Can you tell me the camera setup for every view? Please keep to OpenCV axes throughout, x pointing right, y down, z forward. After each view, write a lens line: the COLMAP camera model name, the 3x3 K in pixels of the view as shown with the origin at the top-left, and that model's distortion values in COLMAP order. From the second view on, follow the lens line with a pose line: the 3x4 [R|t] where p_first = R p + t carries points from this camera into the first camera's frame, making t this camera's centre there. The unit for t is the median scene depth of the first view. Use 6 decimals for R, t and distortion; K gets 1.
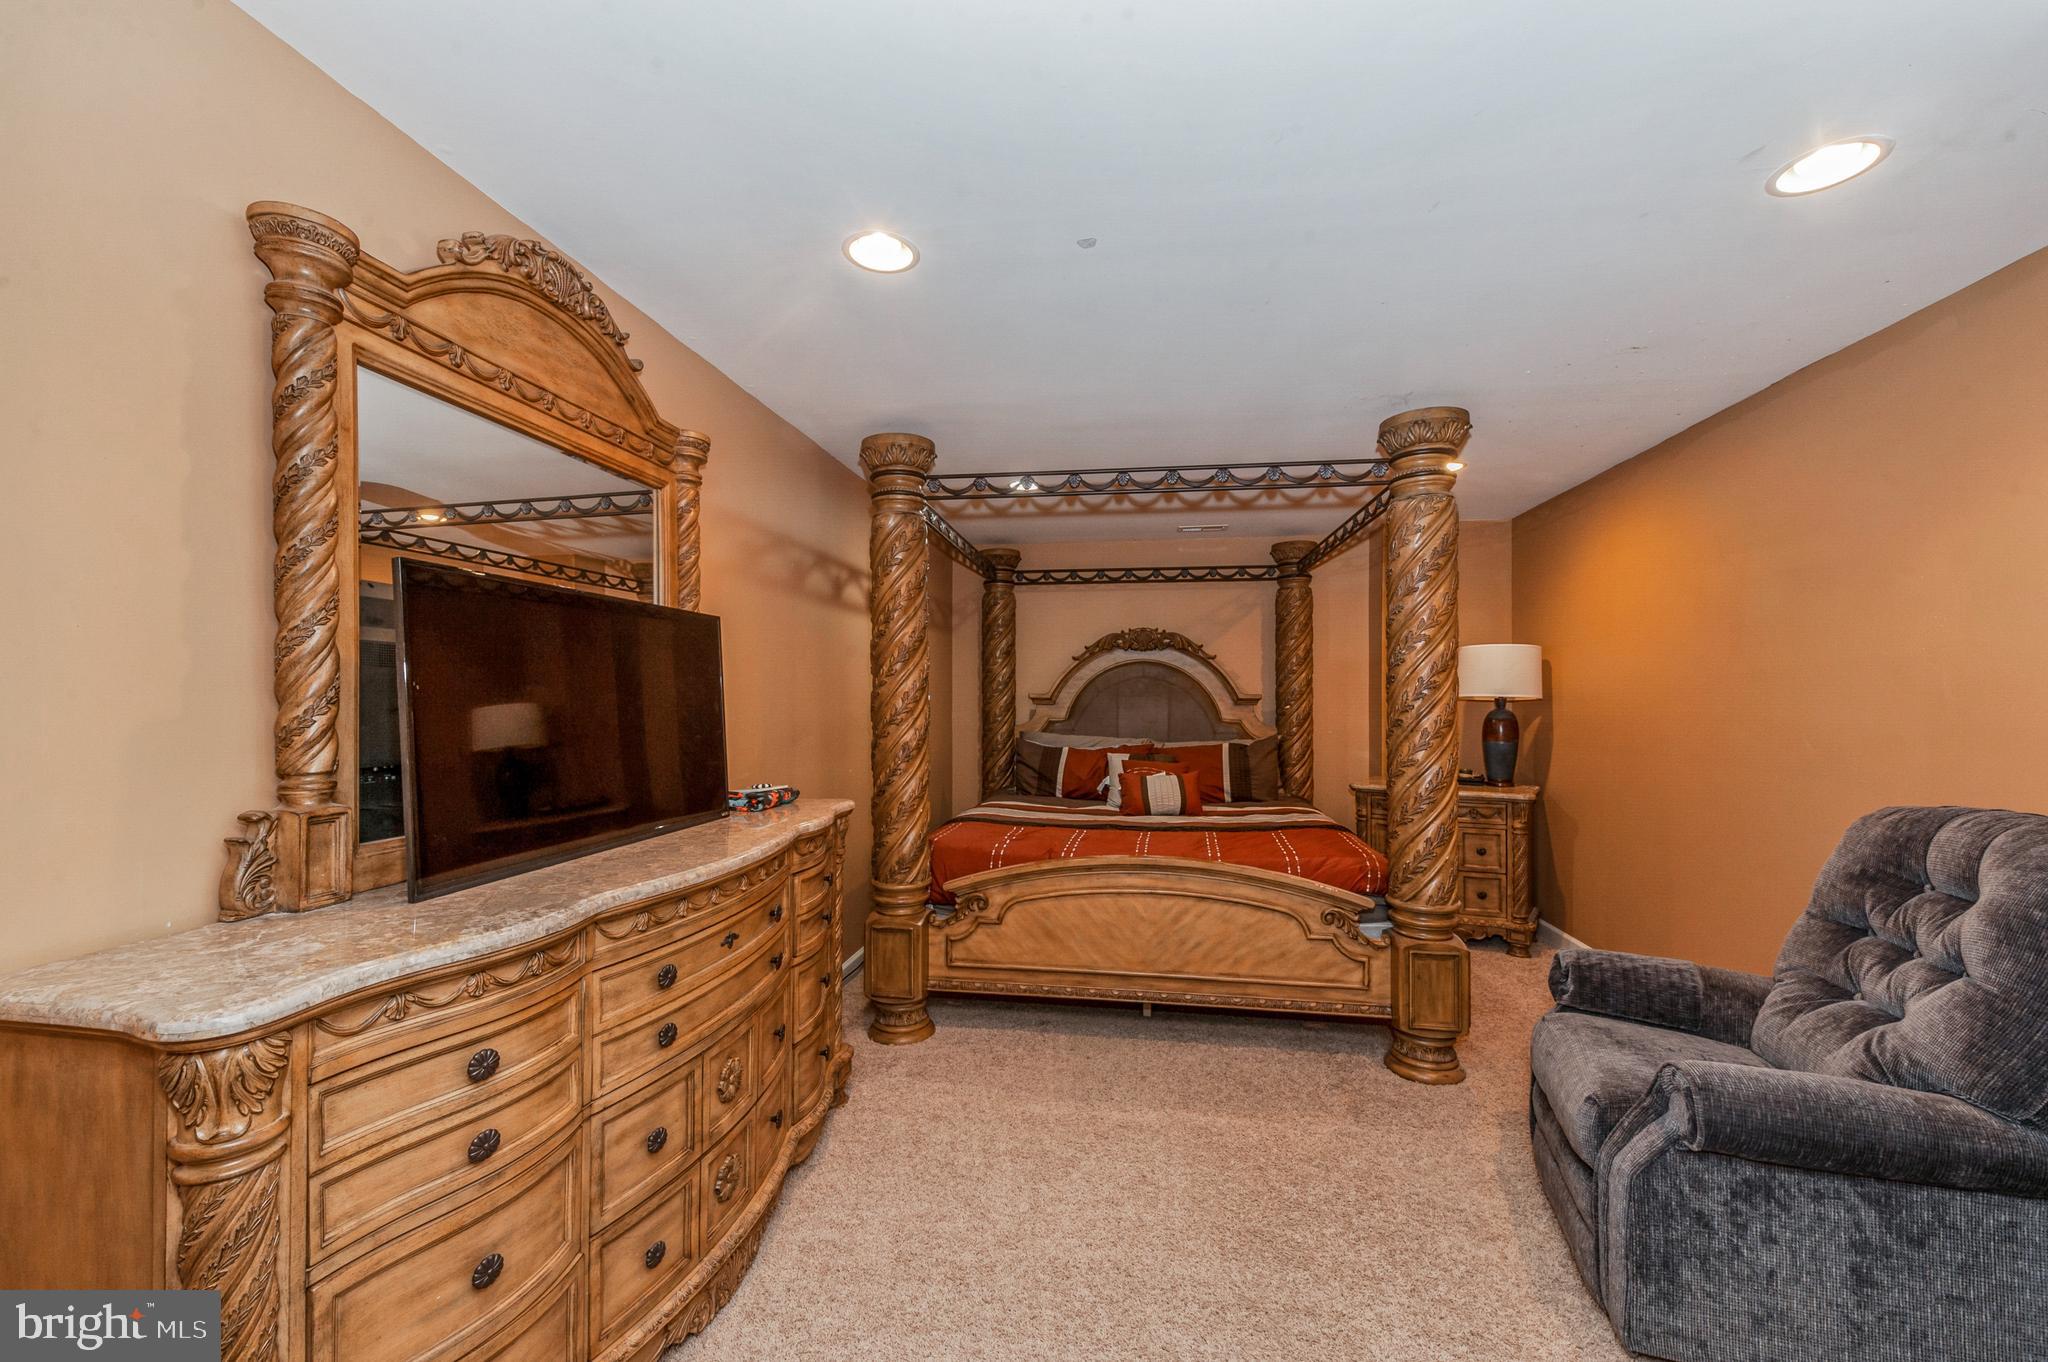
lens RADIAL K [[807.4, 0, 1028.1], [0, 807.4, 684.6], [0, 0, 1]] dist [0.008597, -0.000348]
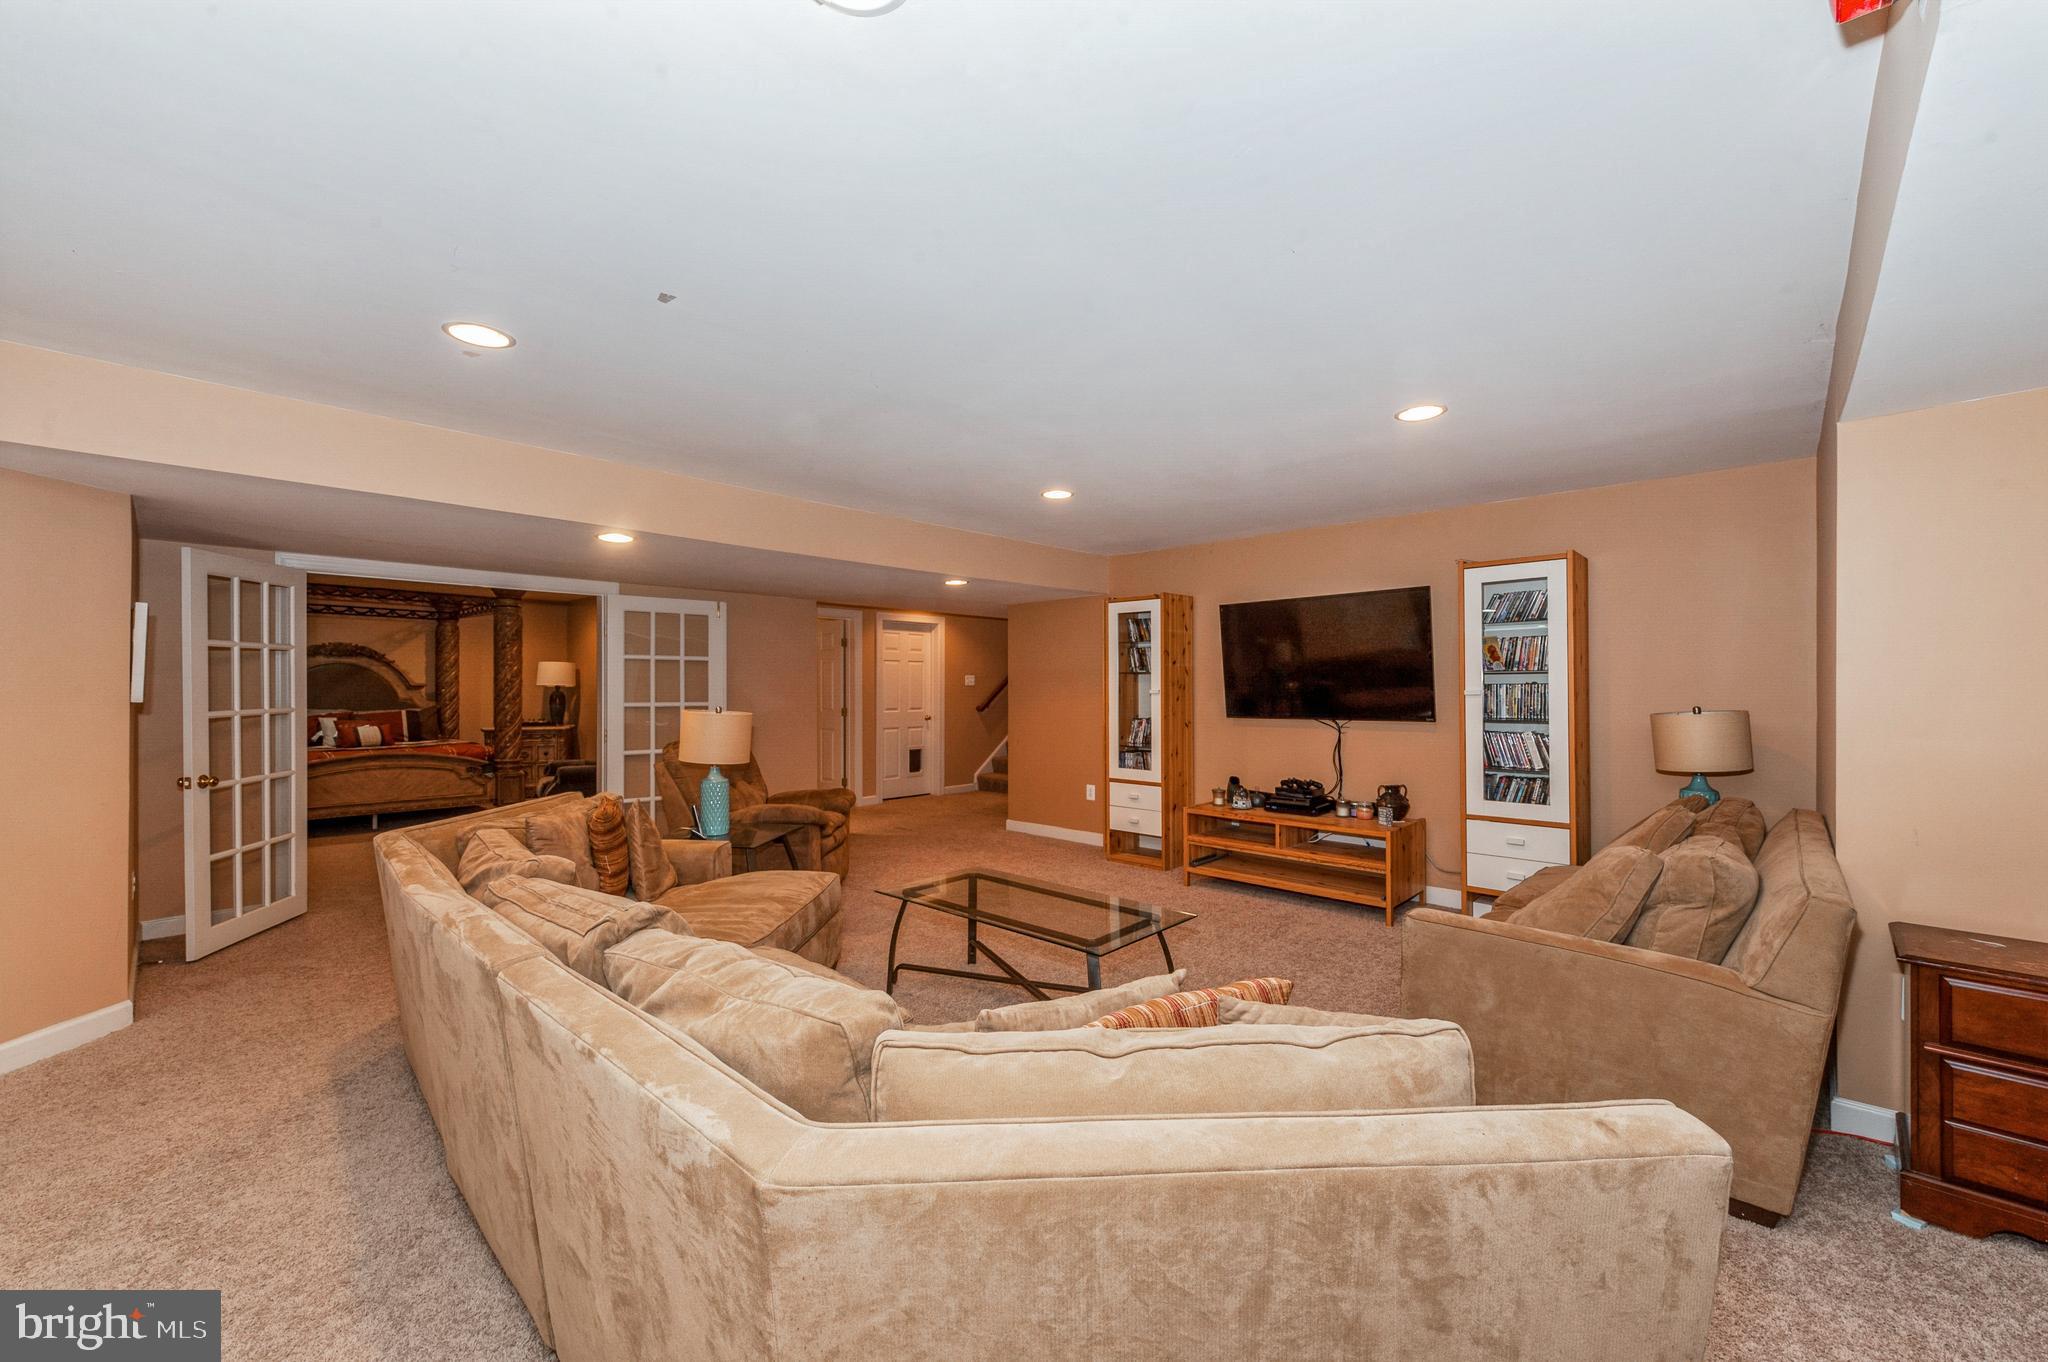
lens RADIAL K [[807.4, 0, 1028.1], [0, 807.4, 684.6], [0, 0, 1]] dist [0.008597, -0.000348]
pose [[0.570415, 0.003246, 0.821350, -0.486400], [-0.015740, 0.999852, 0.006980, -0.021718], [-0.821205, -0.016909, 0.570382, -1.278491]]
